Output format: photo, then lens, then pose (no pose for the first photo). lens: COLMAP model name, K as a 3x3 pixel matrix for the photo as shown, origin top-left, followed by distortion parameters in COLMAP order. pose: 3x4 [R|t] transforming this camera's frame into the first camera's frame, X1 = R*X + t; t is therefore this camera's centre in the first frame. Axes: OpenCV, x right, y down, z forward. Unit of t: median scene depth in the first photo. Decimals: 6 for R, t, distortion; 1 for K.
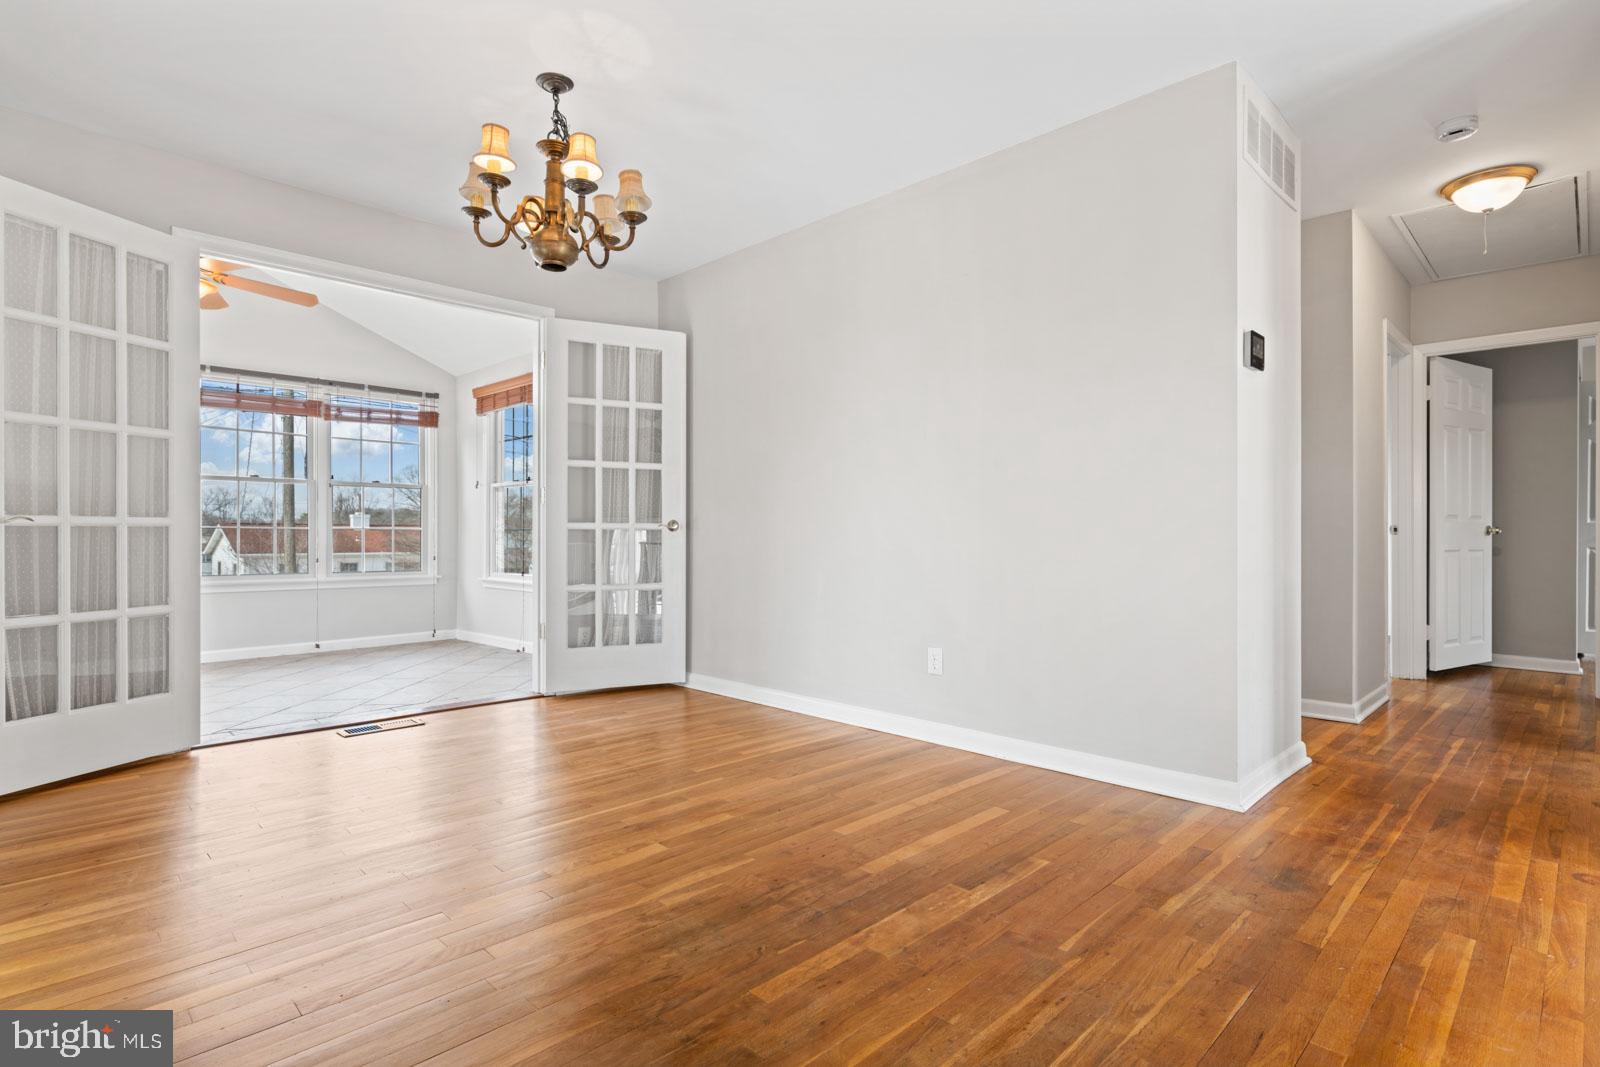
lens RADIAL K [[799.3, 0, 806.4], [0, 799.3, 533.7], [0, 0, 1]] dist [-0.003598, 0.001217]
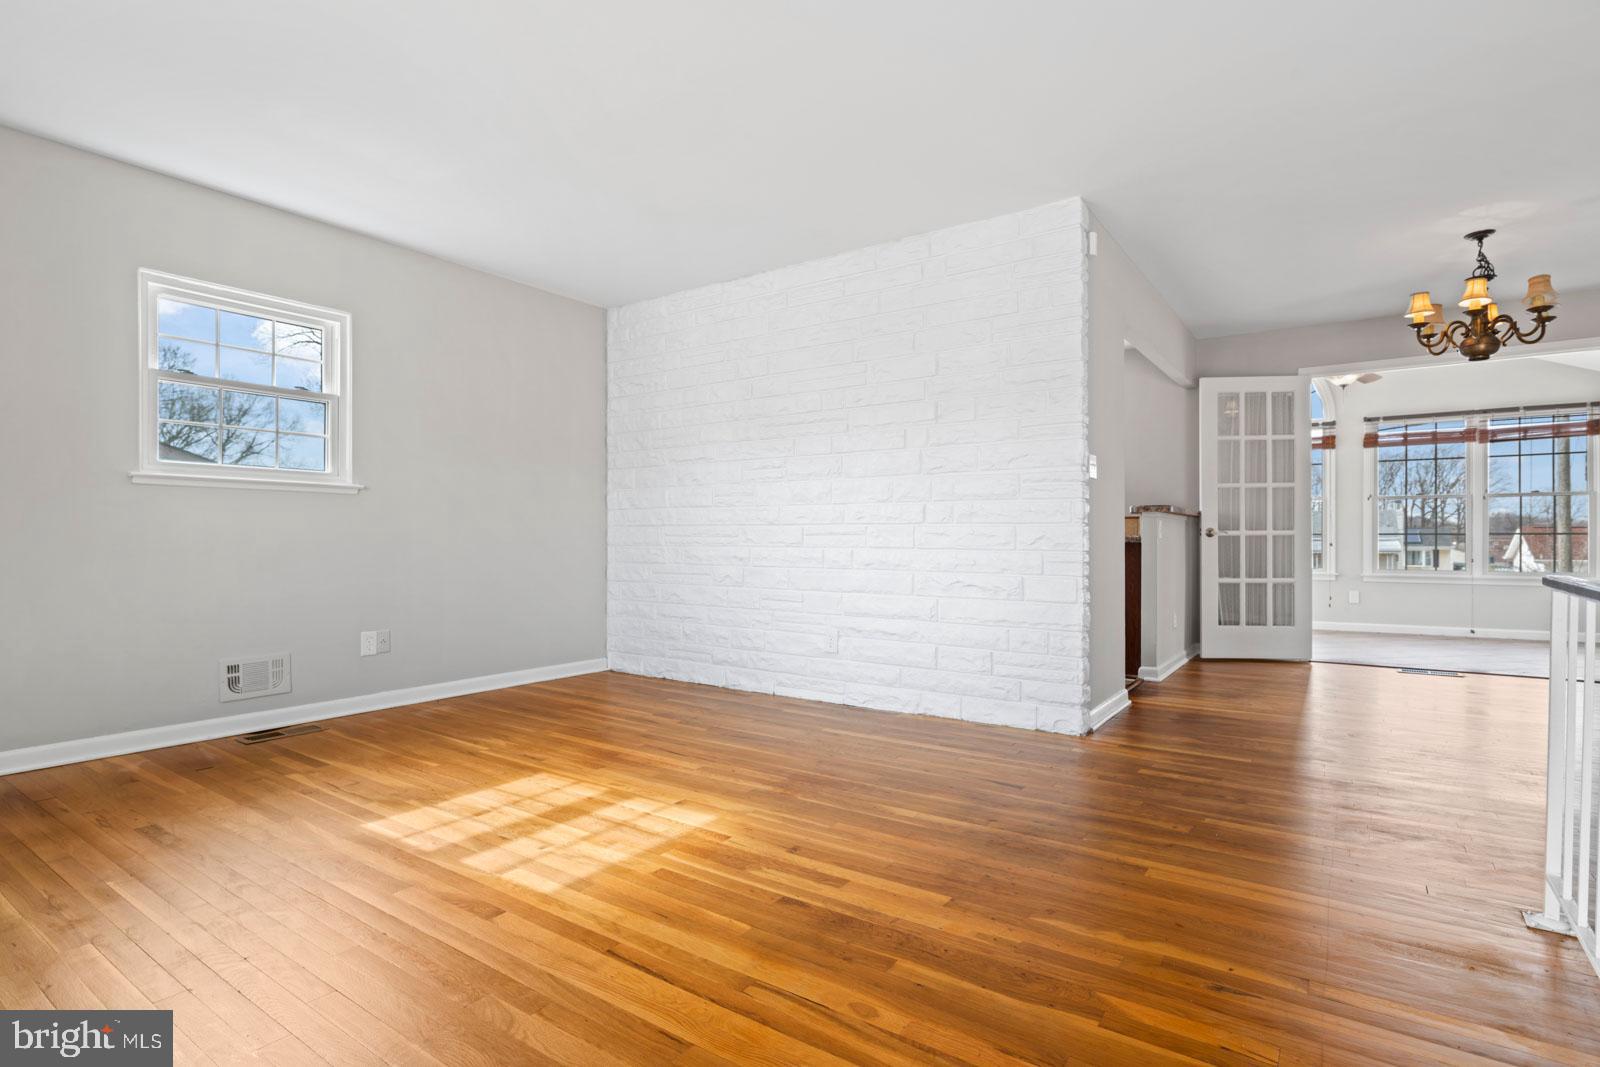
lens RADIAL K [[799.3, 0, 788.2], [0, 799.3, 540.2], [0, 0, 1]] dist [-0.003598, 0.001217]
pose [[0.167803, -0.000927, -0.985820, 0.851819], [0.002751, 0.999996, -0.000472, -0.000064], [0.985817, -0.002633, 0.167805, -0.472391]]
